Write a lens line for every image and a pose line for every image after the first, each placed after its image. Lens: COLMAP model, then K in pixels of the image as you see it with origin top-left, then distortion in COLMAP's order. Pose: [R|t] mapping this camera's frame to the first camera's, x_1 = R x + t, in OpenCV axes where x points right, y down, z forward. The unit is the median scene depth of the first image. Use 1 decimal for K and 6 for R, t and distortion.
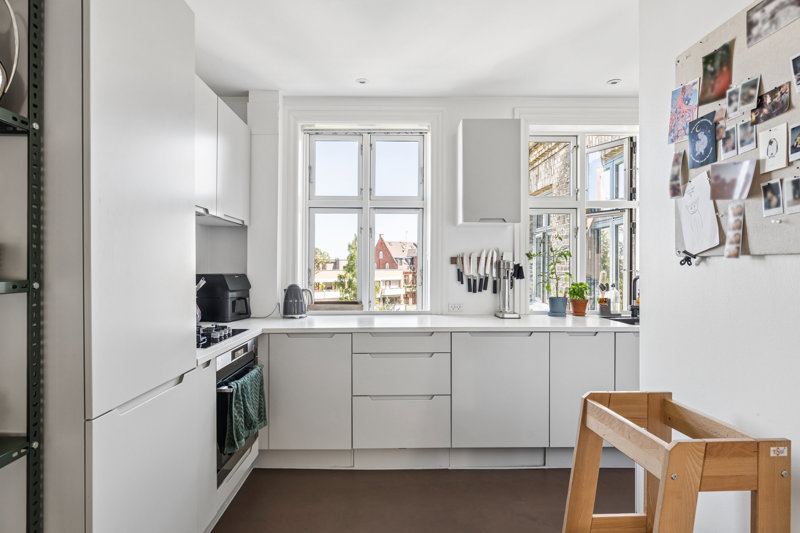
lens RADIAL K [[439.9, 0, 400.0], [0, 439.9, 266.5], [0, 0, 1]] dist [0.000144, 0.000030]
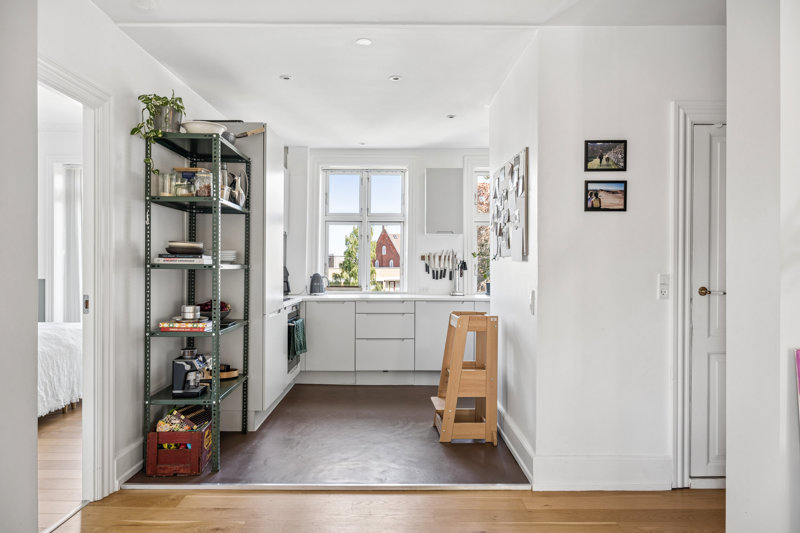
lens RADIAL K [[545.2, 0, 400.0], [0, 545.2, 266.5], [0, 0, 1]] dist [-0.000574, -0.000056]
pose [[0.999877, 0.004541, -0.015027, 0.071759], [-0.004486, 0.999983, 0.003676, 0.008935], [0.015043, -0.003608, 0.999880, -0.848946]]
